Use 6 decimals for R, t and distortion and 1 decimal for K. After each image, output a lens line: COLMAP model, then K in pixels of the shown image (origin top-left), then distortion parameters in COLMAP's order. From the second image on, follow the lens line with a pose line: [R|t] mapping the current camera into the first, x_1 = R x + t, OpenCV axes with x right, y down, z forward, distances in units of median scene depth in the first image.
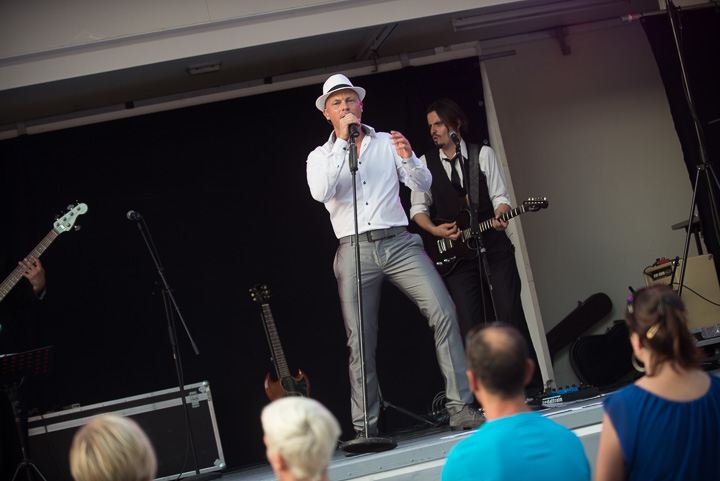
lens RADIAL K [[1843.1, 0, 360.0], [0, 1843.1, 240.5], [0, 0, 1]] dist [-0.115059, -0.773098]
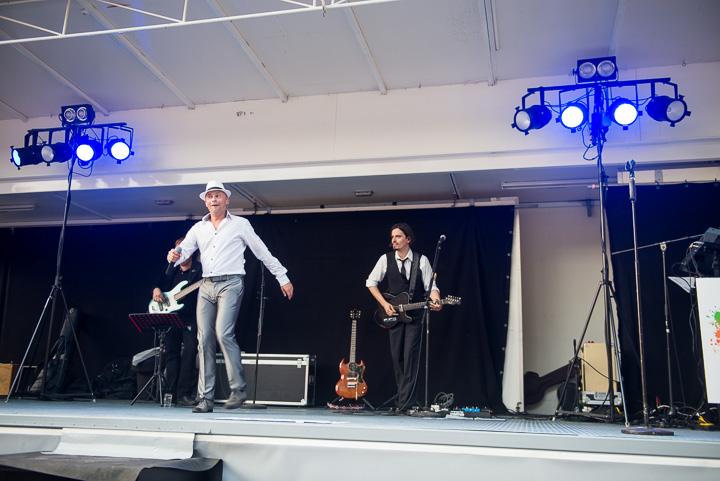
lens RADIAL K [[664.3, 0, 360.0], [0, 664.3, 240.5], [0, 0, 1]] dist [0.019624, 0.007534]
pose [[0.879322, 0.137679, -0.455892, 0.240172], [-0.180205, 0.982310, -0.050922, -0.010407], [0.440817, 0.126931, 0.888577, 0.412310]]
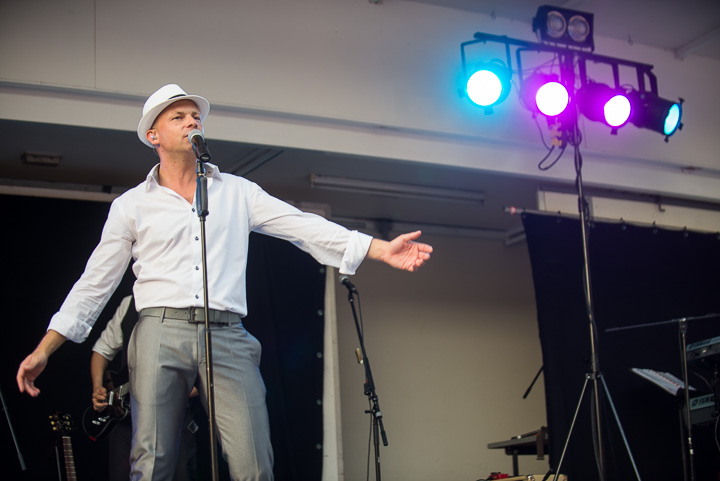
lens RADIAL K [[1514.6, 0, 360.9], [0, 1514.6, 256.7], [0, 0, 1]] dist [-0.254231, 0.326902]
pose [[0.936093, 0.224569, 0.270738, -0.129025], [-0.177138, 0.965920, -0.188734, 0.060478], [-0.303895, 0.128715, 0.943970, 0.303597]]
